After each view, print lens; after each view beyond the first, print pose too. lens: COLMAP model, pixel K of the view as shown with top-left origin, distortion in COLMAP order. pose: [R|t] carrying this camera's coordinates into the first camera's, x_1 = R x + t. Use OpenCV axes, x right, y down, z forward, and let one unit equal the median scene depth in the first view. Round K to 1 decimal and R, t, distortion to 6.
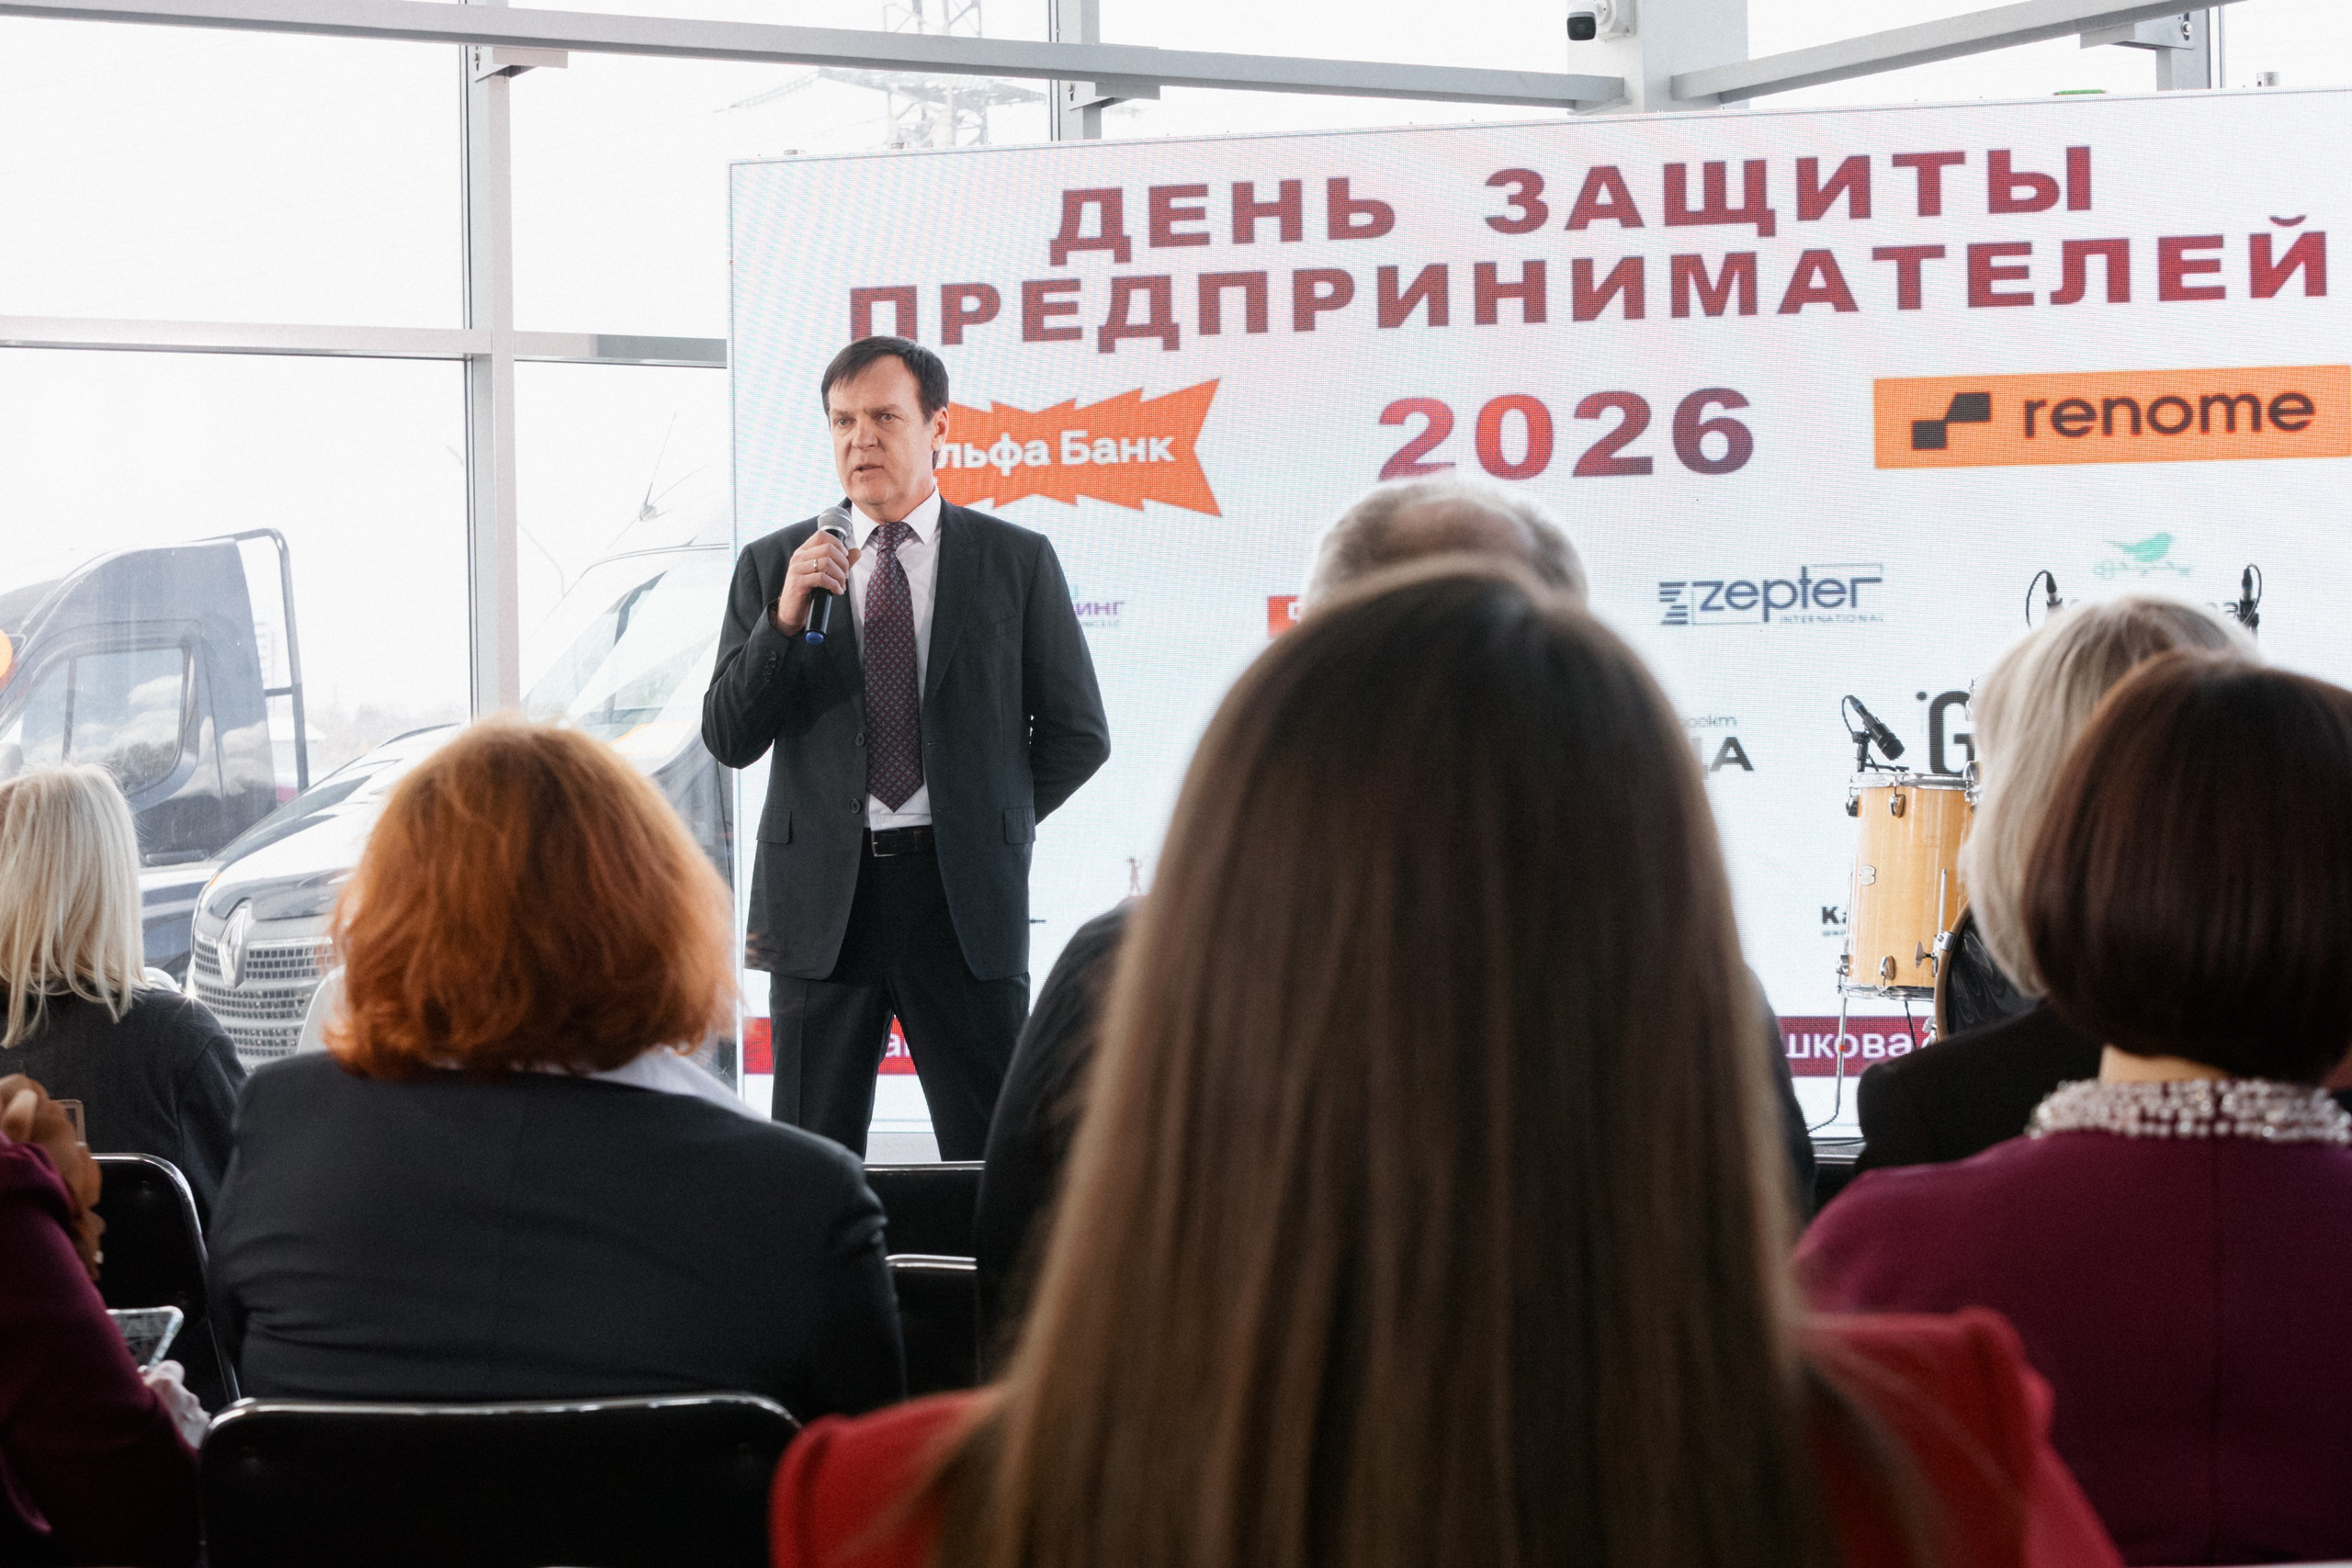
lens RADIAL K [[5286.1, 0, 1174.4], [0, 5286.1, 784.4], [0, 0, 1]] dist [-0.071079, -0.337986]
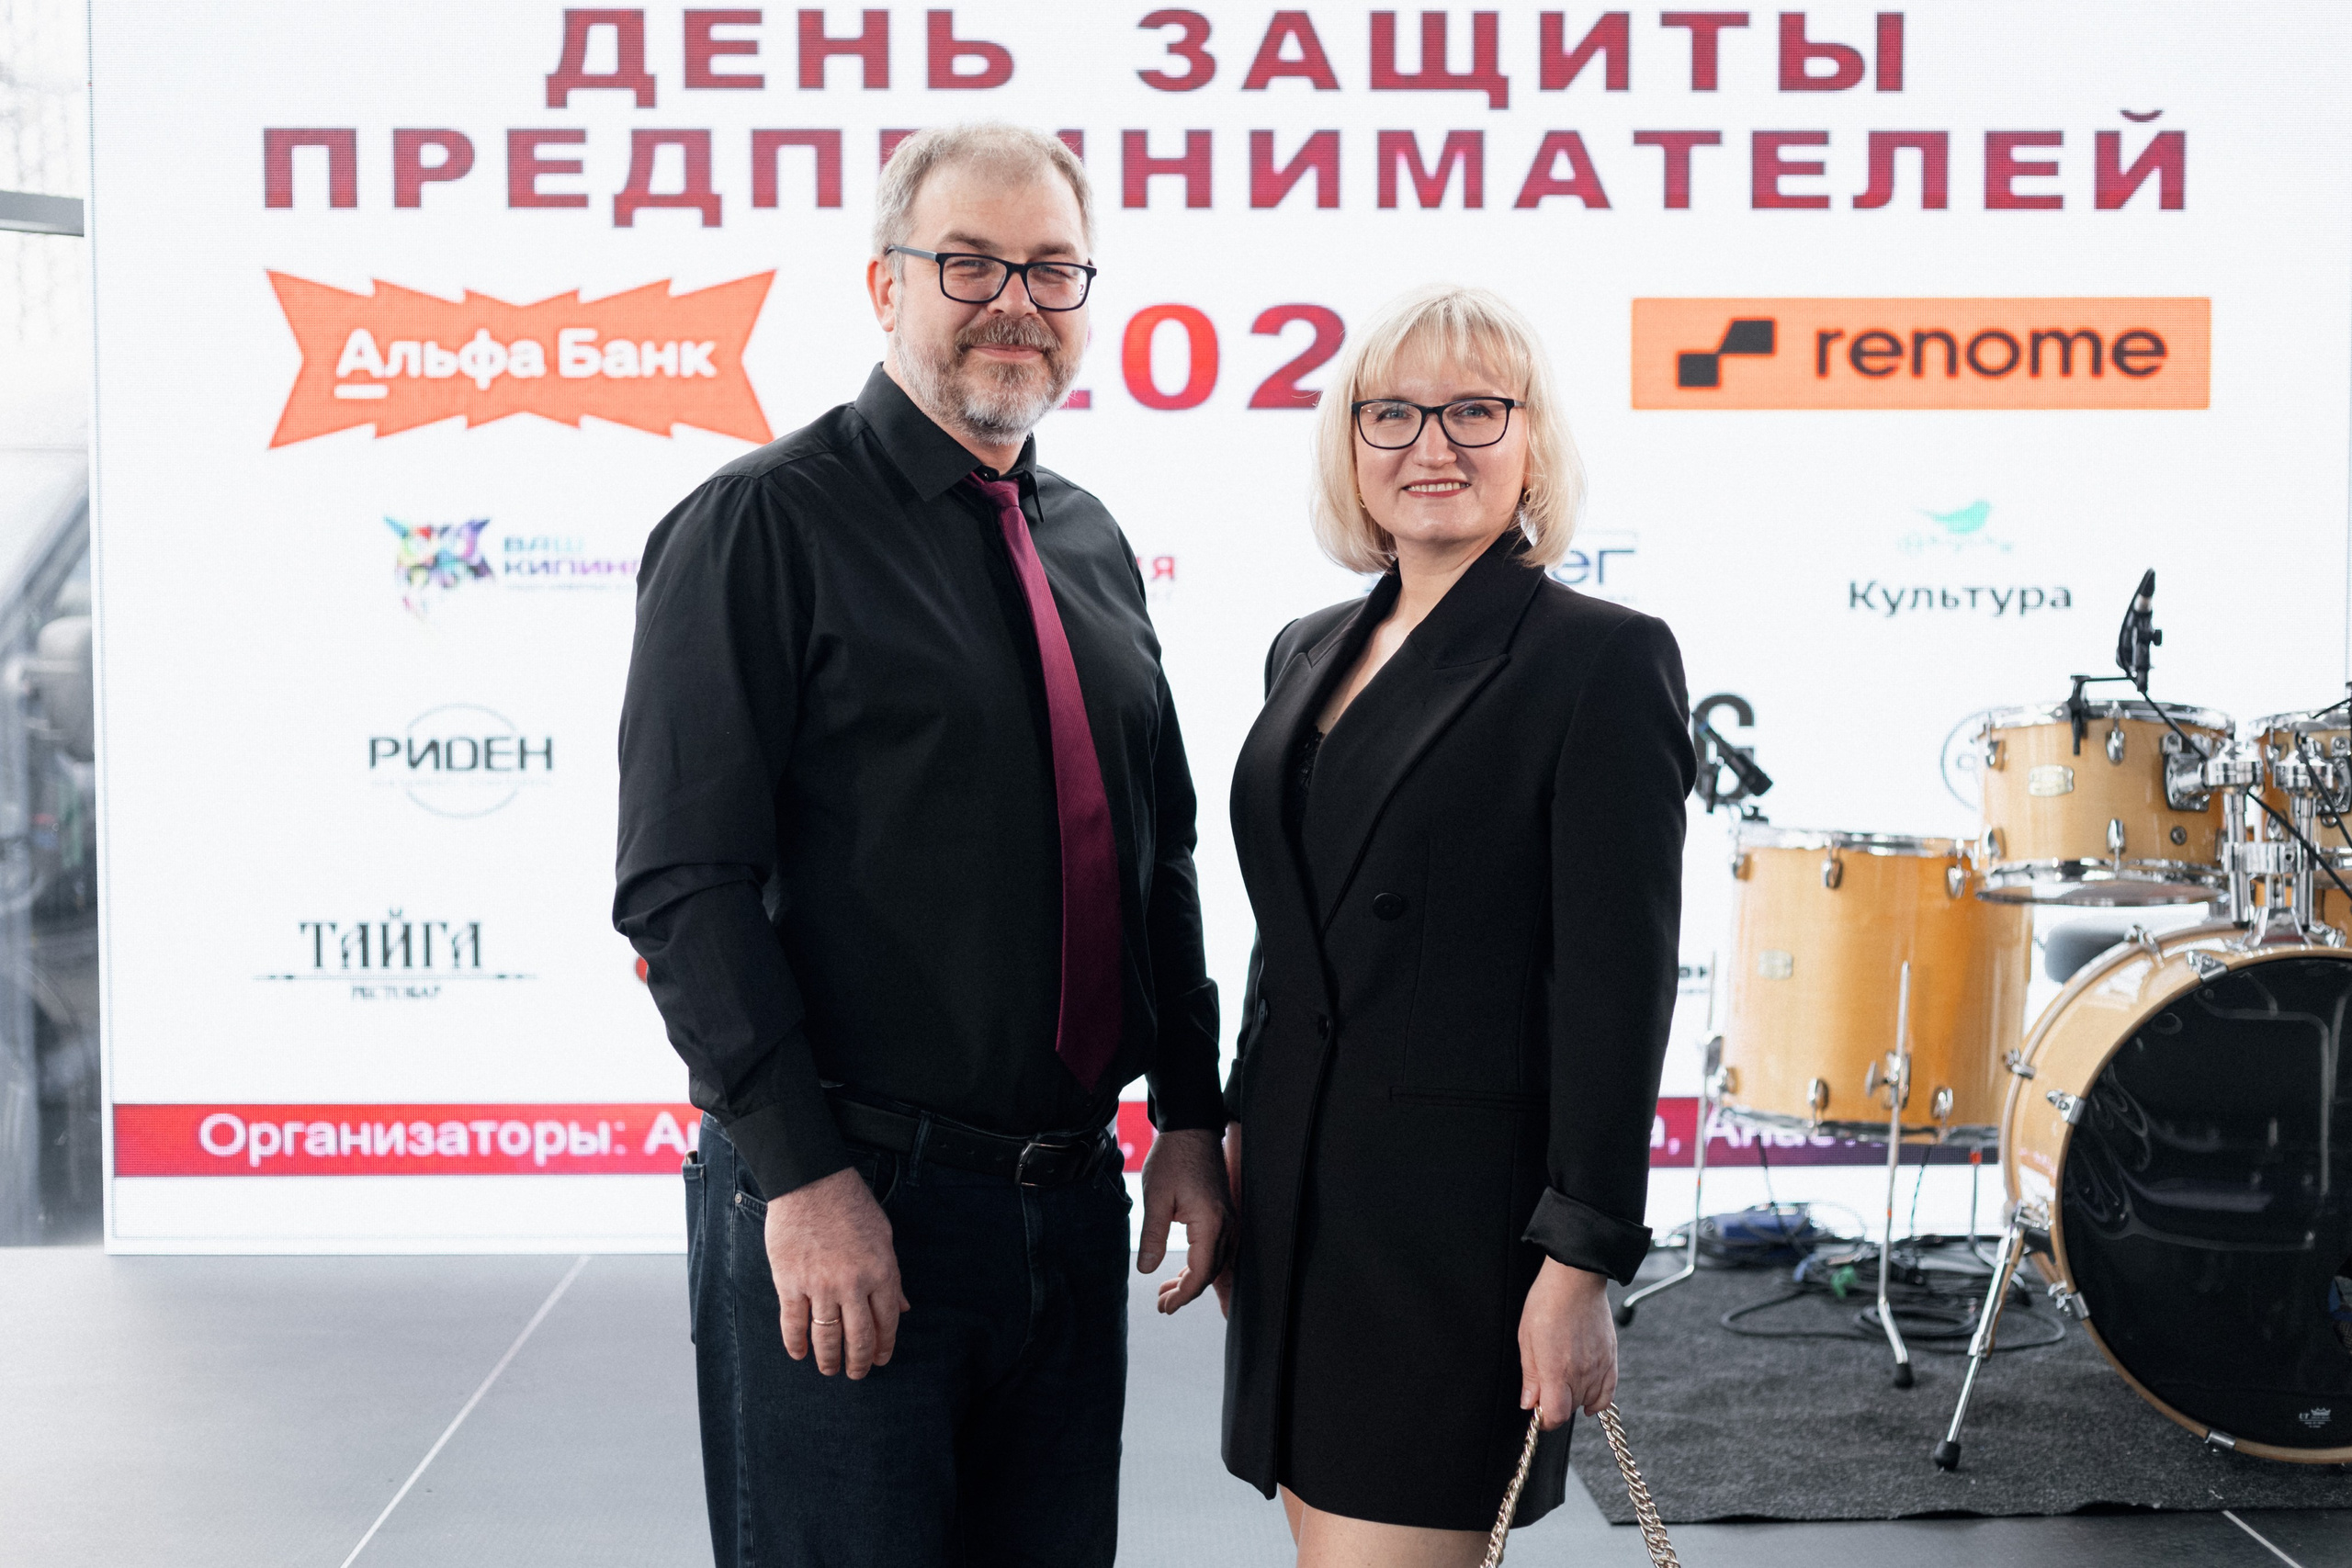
lens RADIAL K [[3420.8, 0, 1185.8], [0, 3420.8, 775.3], [0, 0, 1]] dist [0.008321, 0.061729]
pose [[0.957858, -0.002641, 0.287231, -0.078887], [-0.010922, 0.998900, 0.045606, -0.027516], [-0.287035, -0.046821, 0.956775, 0.519688]]
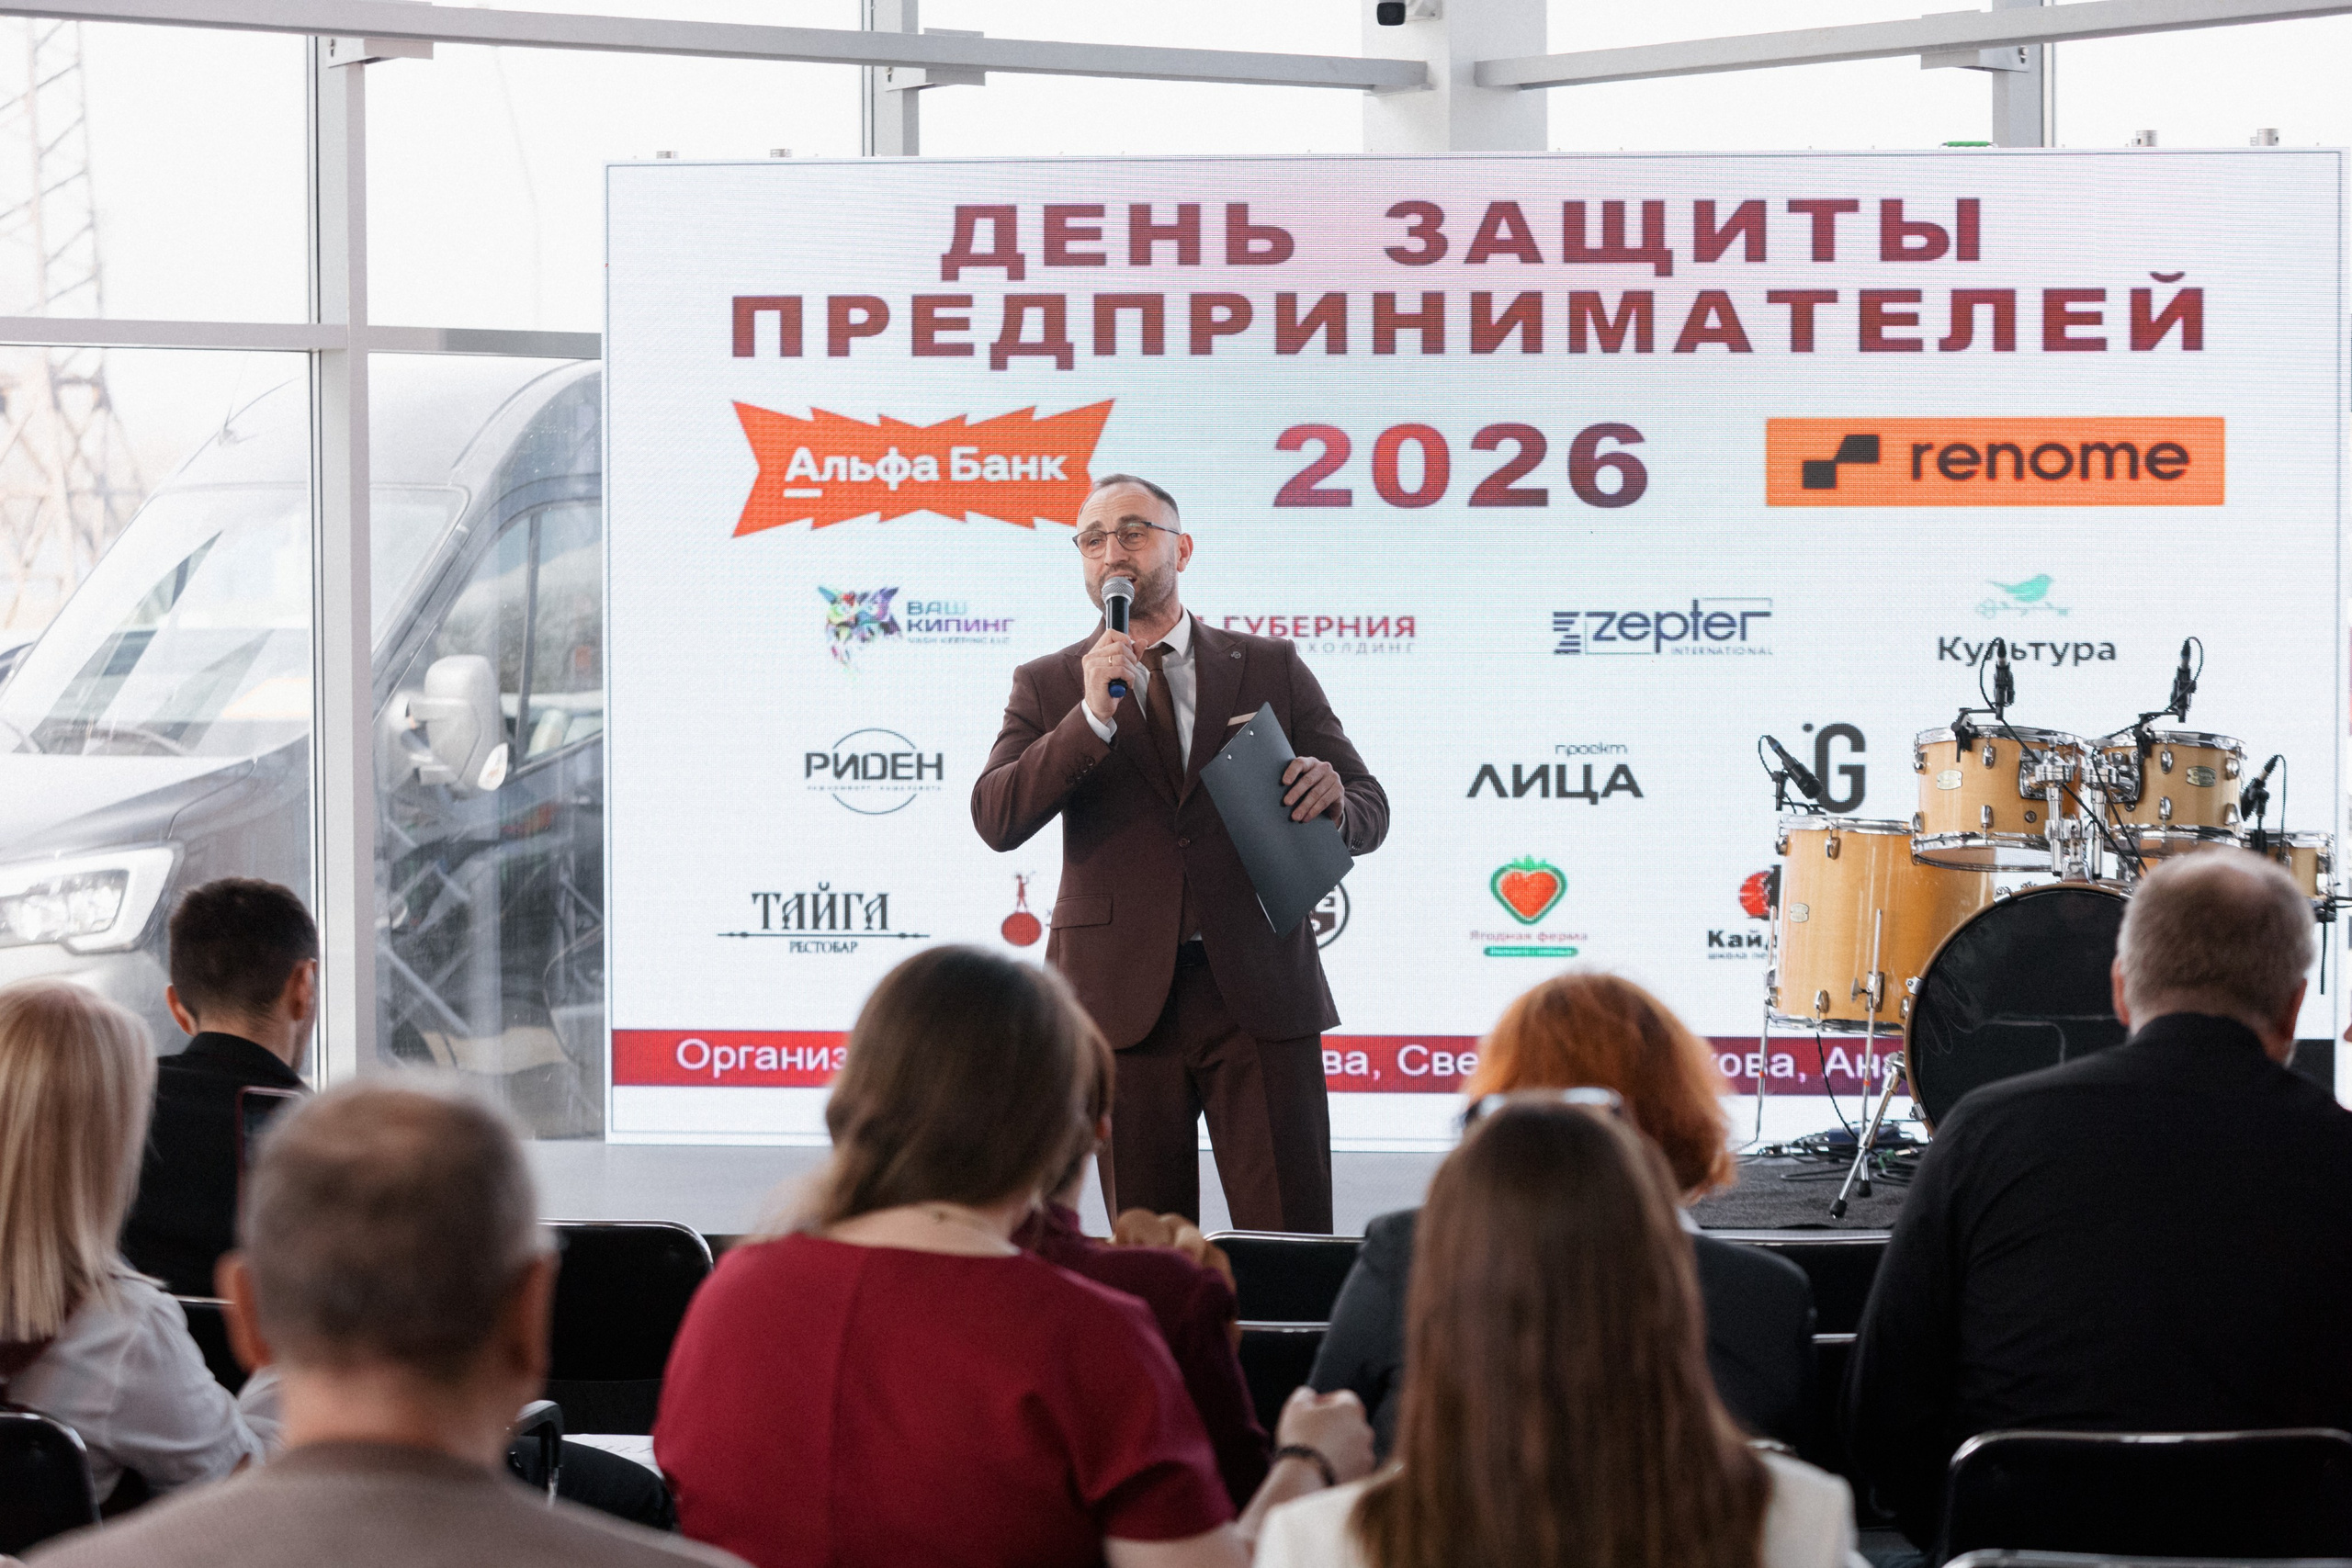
lens RADIAL K [[7121.5, 0, 1177.6], [0, 7121.5, 792.0], [0, 0, 1]] dist [-0.038778, -0.732970]
pose [[0.985398, 0.006977, 0.170126, -0.214592], [-0.012536, 0.999421, 0.031624, -0.046165], [-0.169807, -0.033295, 0.984915, -0.347463]]
